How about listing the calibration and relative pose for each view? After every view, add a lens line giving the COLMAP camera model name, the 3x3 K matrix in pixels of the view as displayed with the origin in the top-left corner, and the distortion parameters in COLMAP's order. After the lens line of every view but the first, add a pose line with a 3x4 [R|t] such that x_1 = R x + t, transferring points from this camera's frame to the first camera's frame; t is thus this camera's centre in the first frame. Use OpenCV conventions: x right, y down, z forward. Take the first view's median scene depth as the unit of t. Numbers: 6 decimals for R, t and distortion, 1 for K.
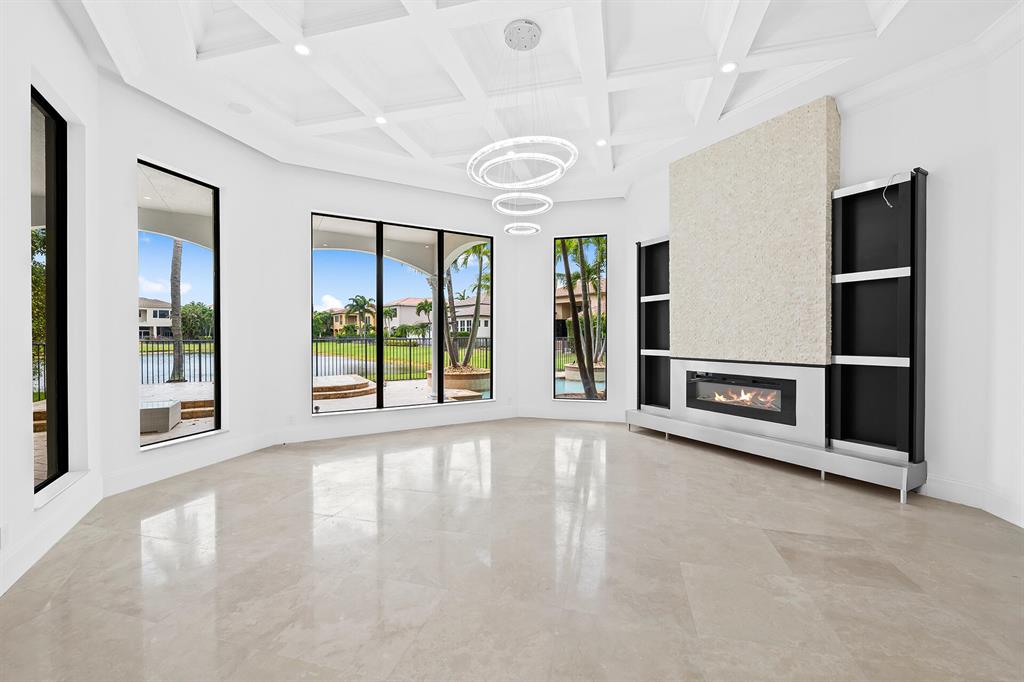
lens RADIAL K [[425.1, 0, 515.4], [0, 425.1, 338.0], [0, 0, 1]] dist [-0.002402, -0.000148]
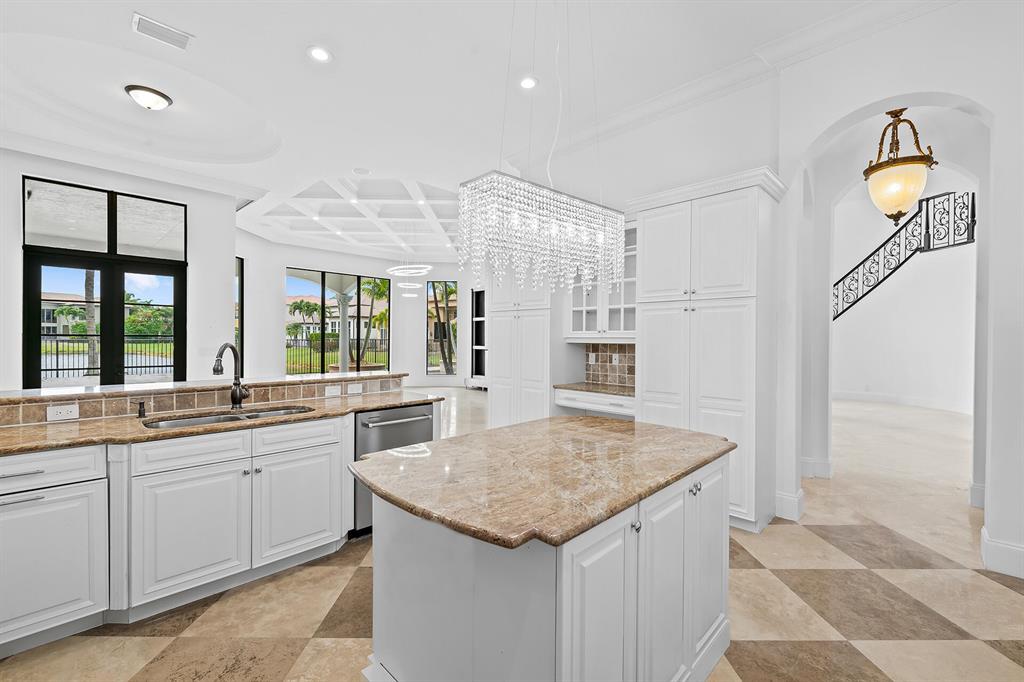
lens RADIAL K [[425.1, 0, 505.9], [0, 425.1, 341.6], [0, 0, 1]] dist [-0.002402, -0.000148]
pose [[0.968014, 0.003515, 0.250873, -0.035058], [-0.004896, 0.999976, 0.004881, -0.001516], [-0.250850, -0.005953, 0.968008, -0.832433]]
